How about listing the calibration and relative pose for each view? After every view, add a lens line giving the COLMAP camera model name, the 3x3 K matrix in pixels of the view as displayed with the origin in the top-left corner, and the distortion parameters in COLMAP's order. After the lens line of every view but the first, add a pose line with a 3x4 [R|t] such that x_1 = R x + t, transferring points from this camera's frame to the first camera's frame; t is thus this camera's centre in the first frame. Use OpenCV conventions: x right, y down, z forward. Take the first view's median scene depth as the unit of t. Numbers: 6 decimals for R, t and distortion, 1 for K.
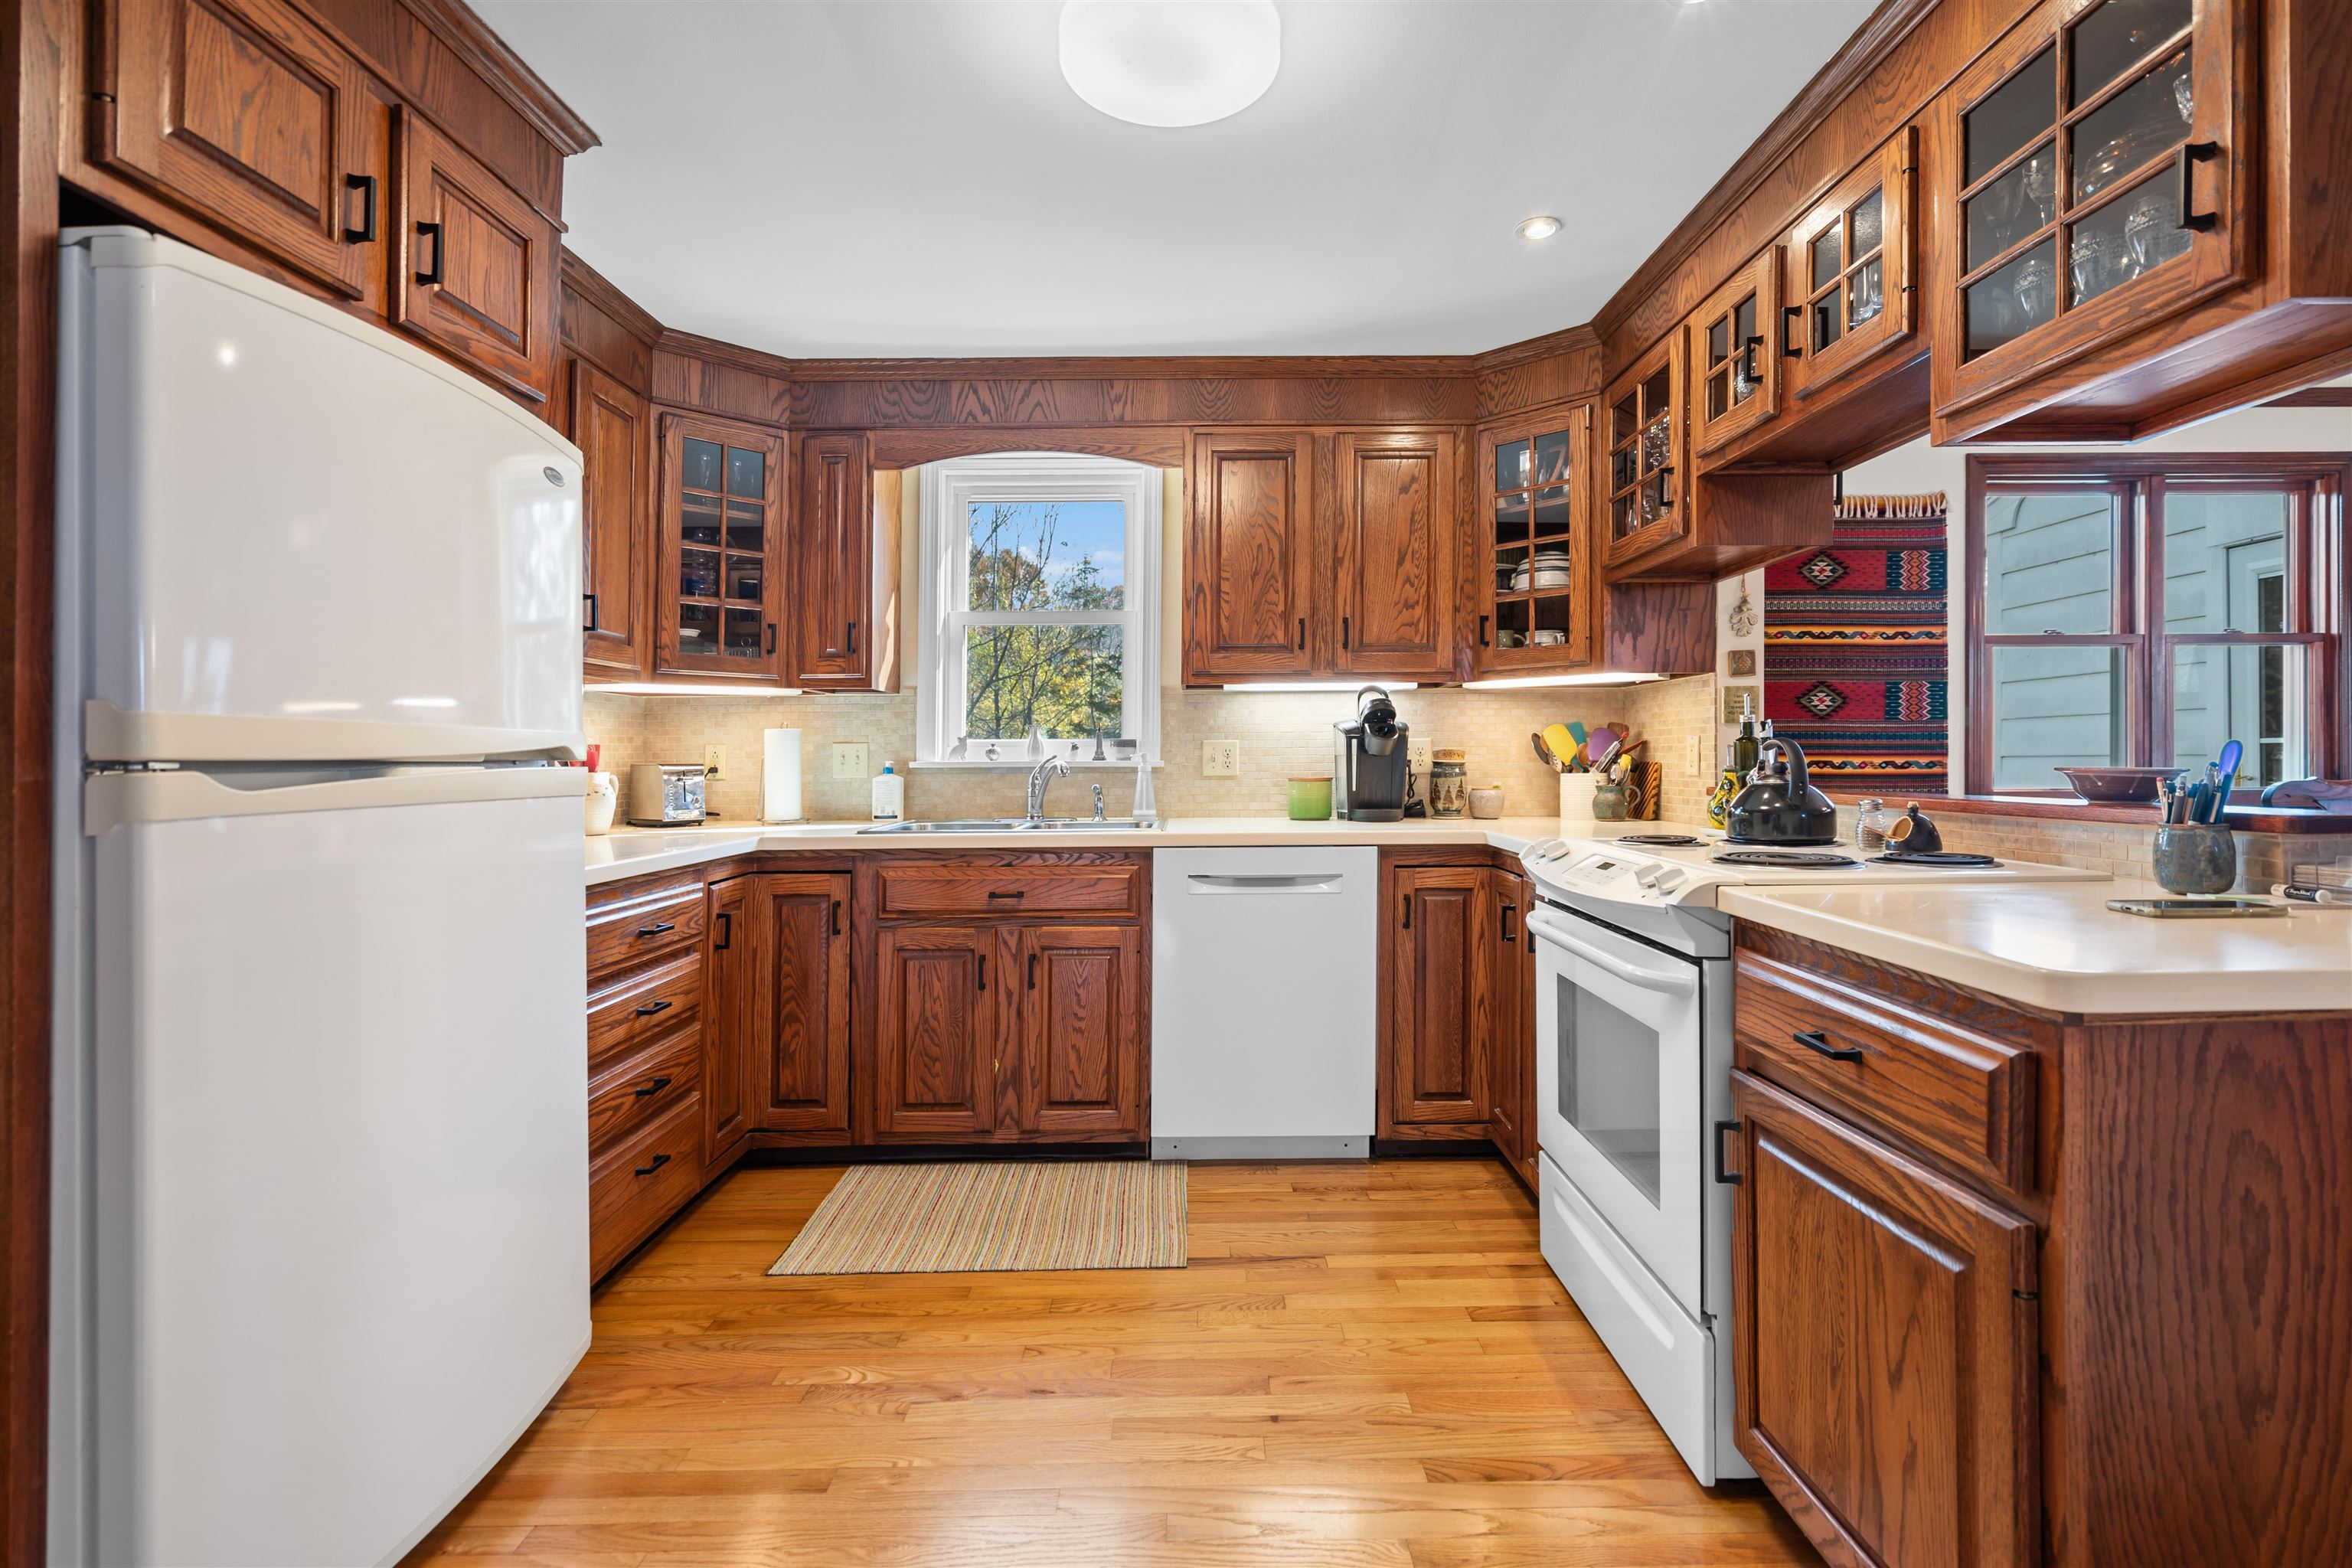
lens RADIAL K [[1087.6, 0, 1220.9], [0, 1087.6, 750.6], [0, 0, 1]] dist [-0.003479, 0.001311]
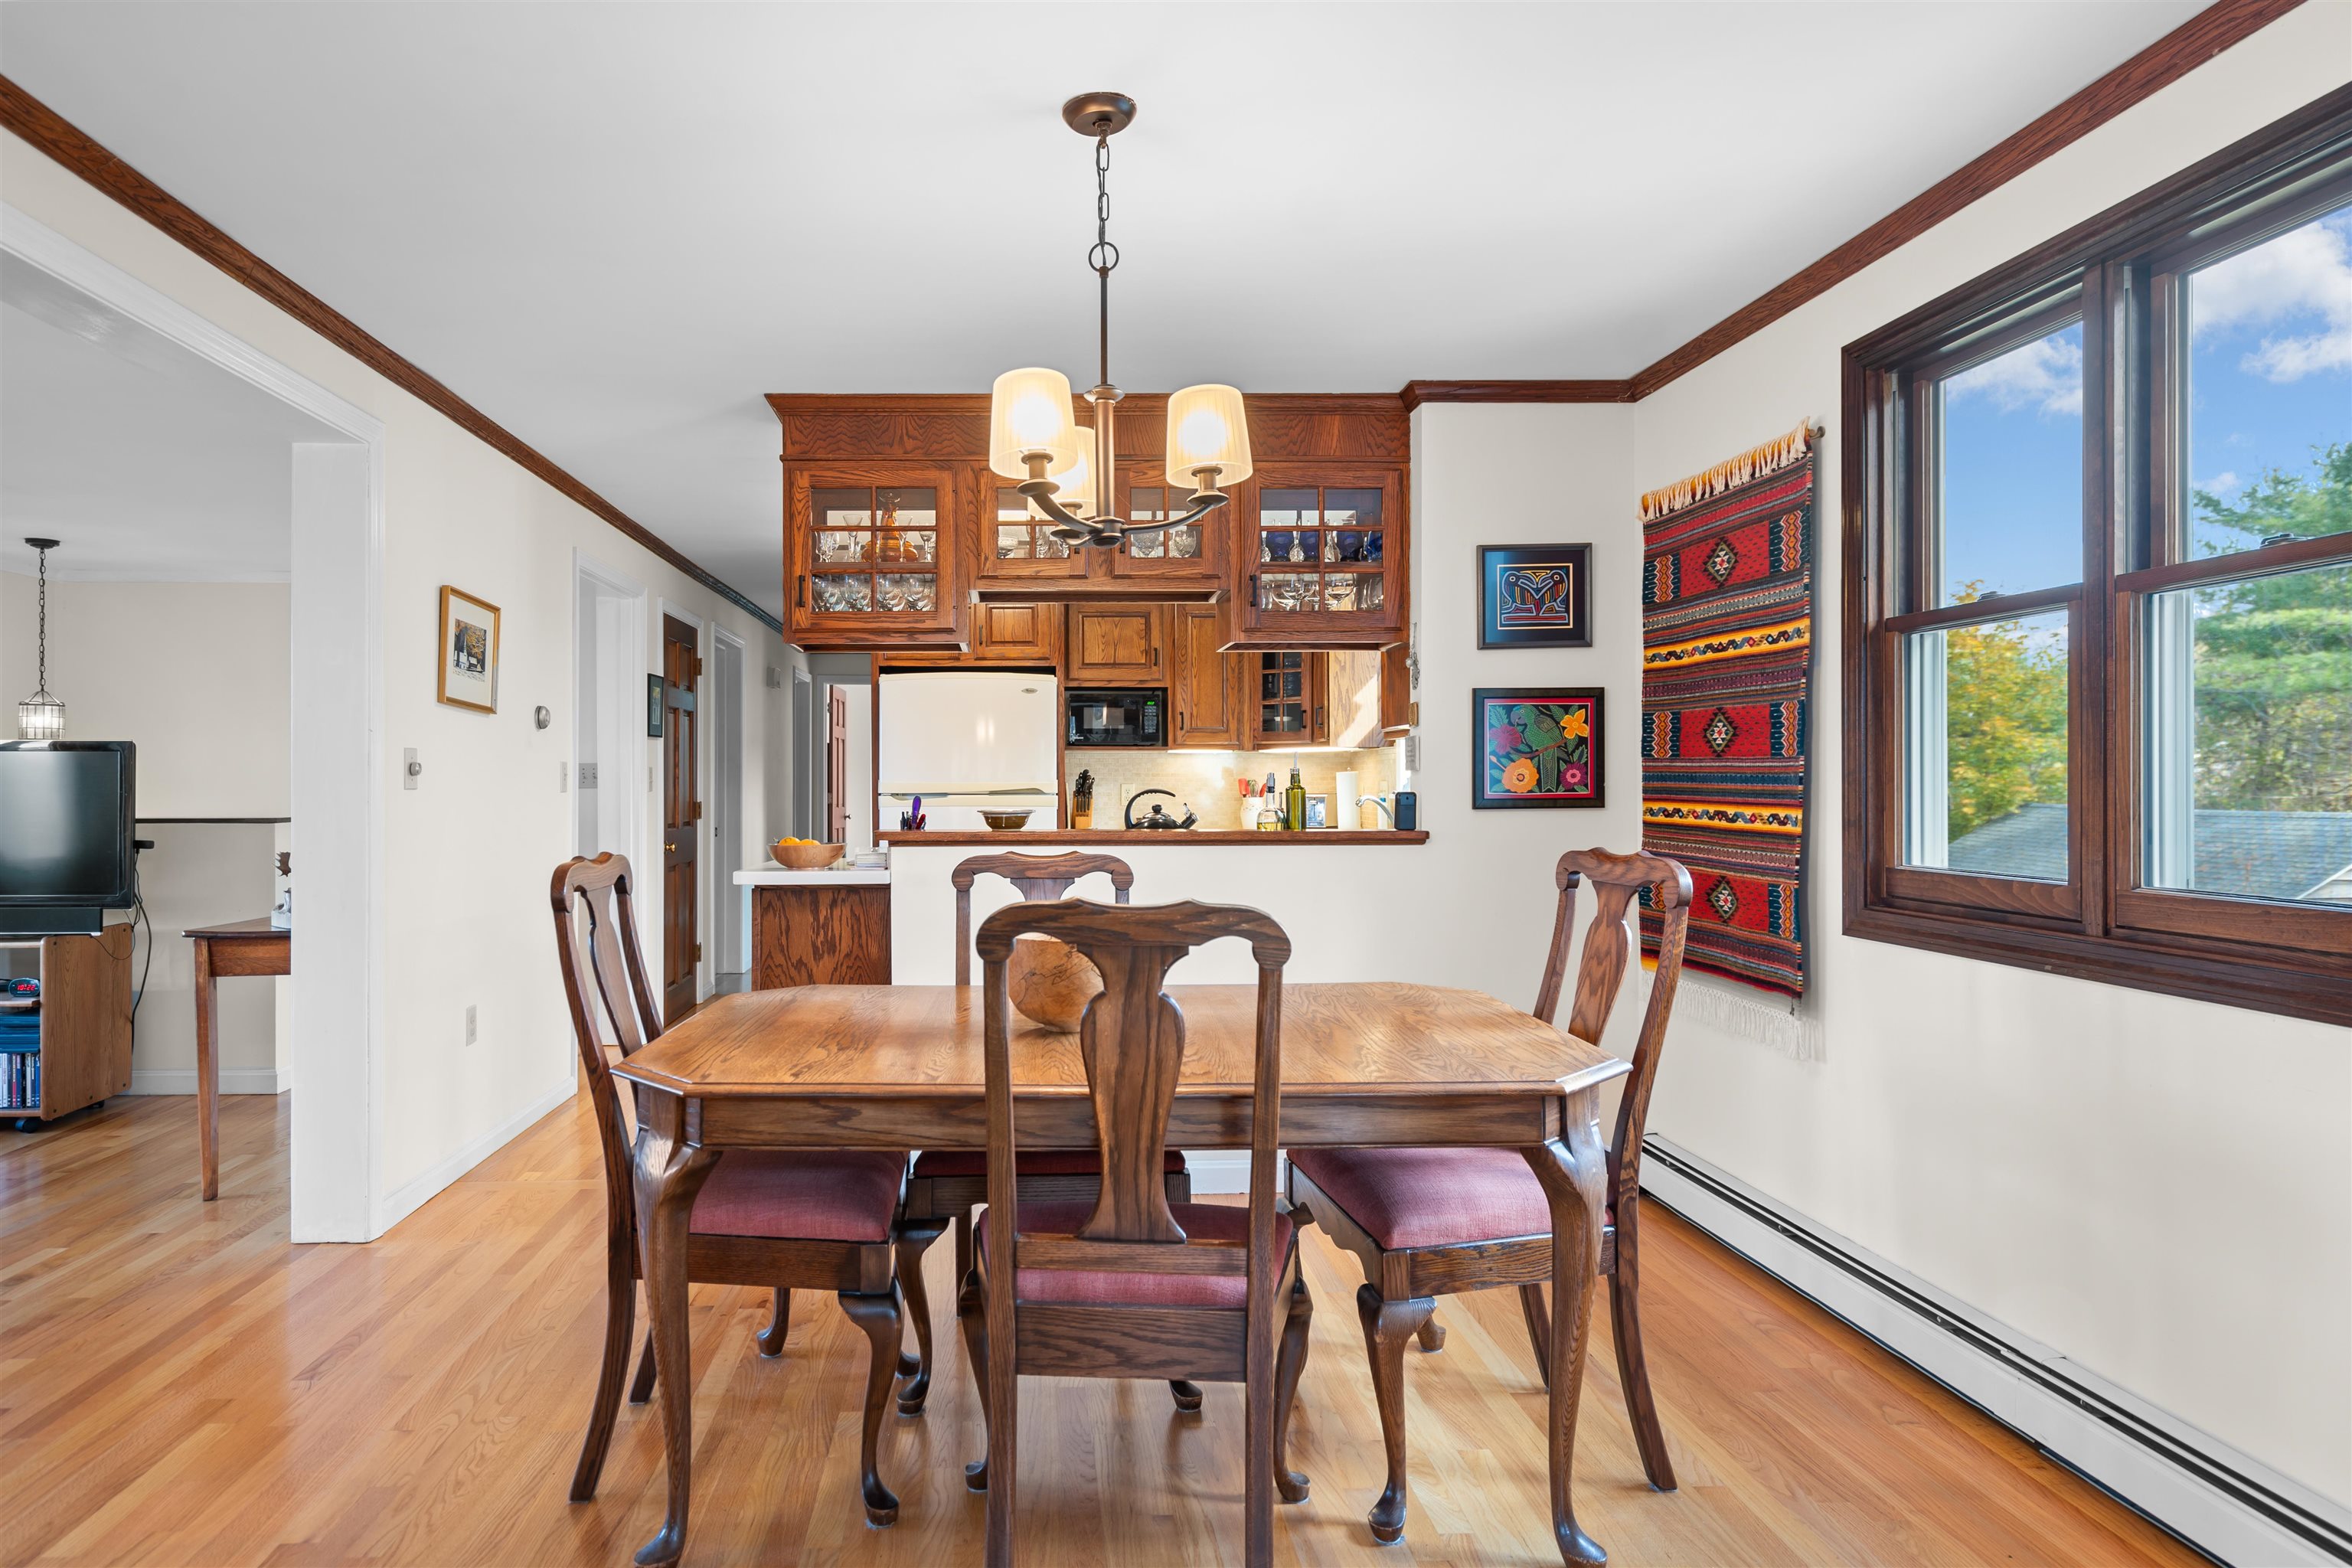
lens RADIAL K [[1408.5, 0, 1071.0], [0, 1408.5, 784.7], [0, 0, 1]] dist [0.002869, 0.001976]
pose [[0.029068, 0.008548, -0.999541, 1.547213], [0.009470, 0.999916, 0.008827, -0.022486], [0.999533, -0.009723, 0.028985, 0.516209]]
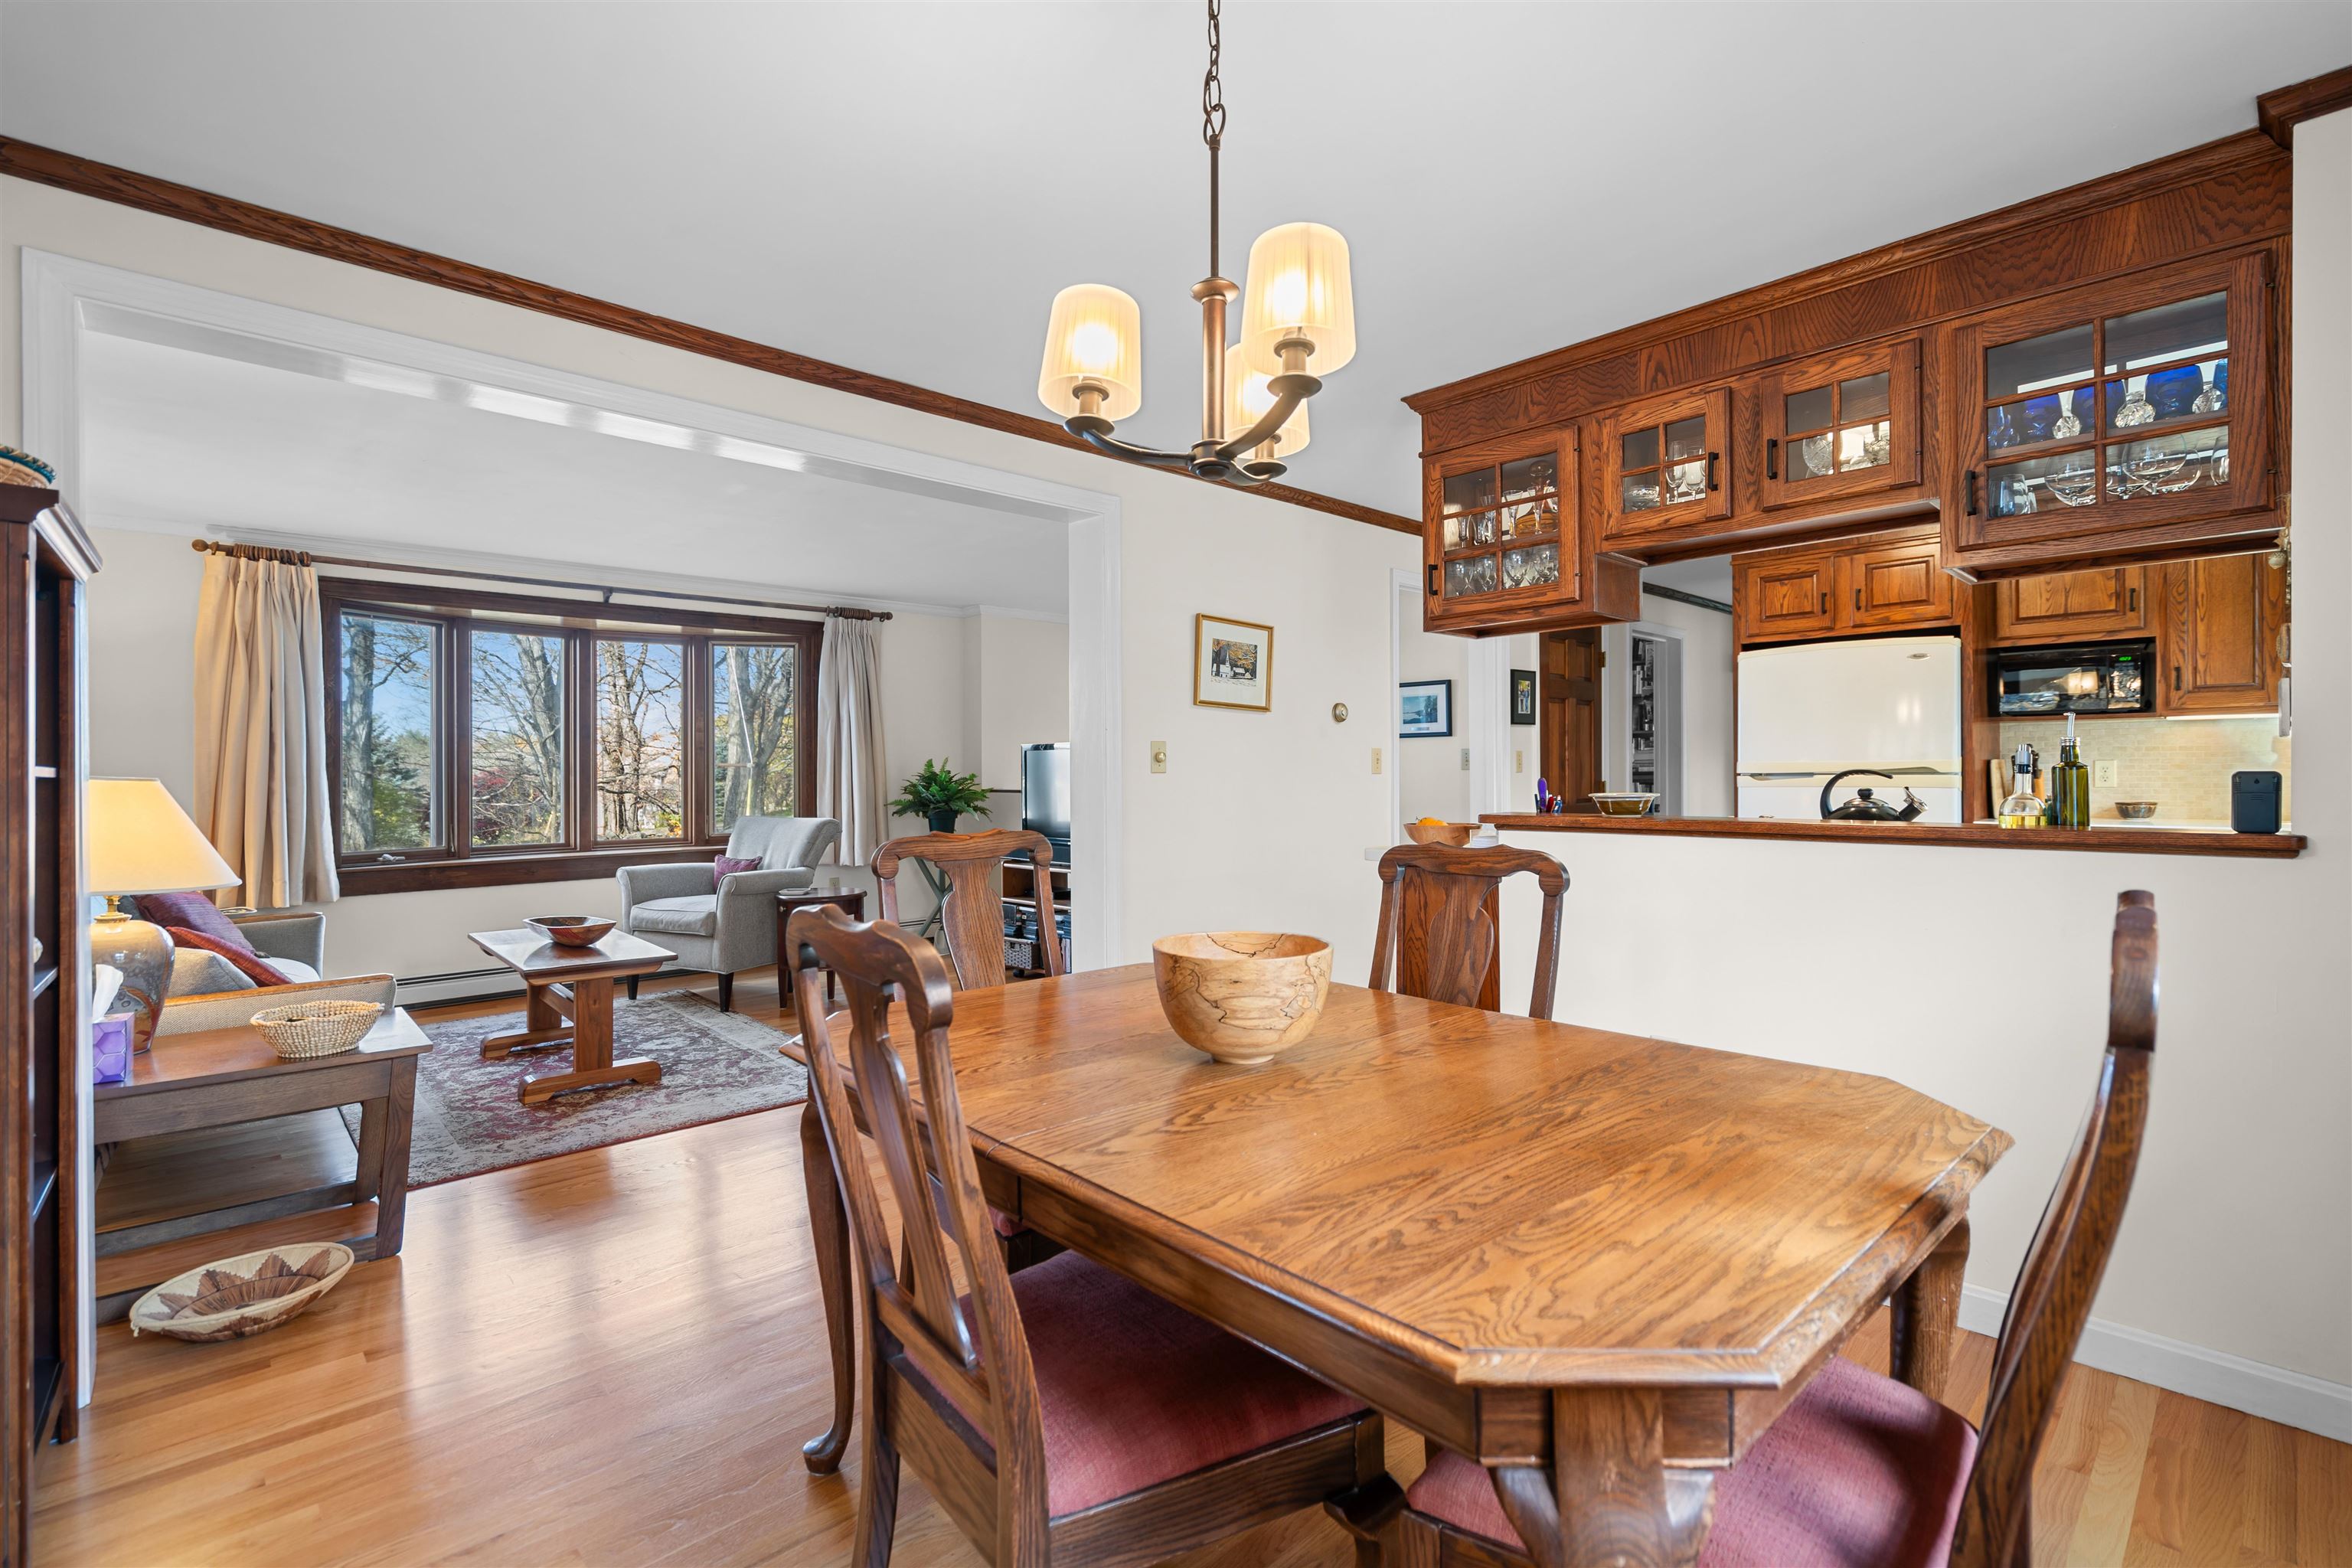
lens RADIAL K [[1087.6, 0, 1165.4], [0, 1087.6, 770.8], [0, 0, 1]] dist [-0.003479, 0.001311]
pose [[-0.738640, 0.015070, -0.673931, 1.174928], [0.020584, 0.999788, -0.000204, -0.015864], [0.673785, -0.014023, -0.738794, 0.856726]]
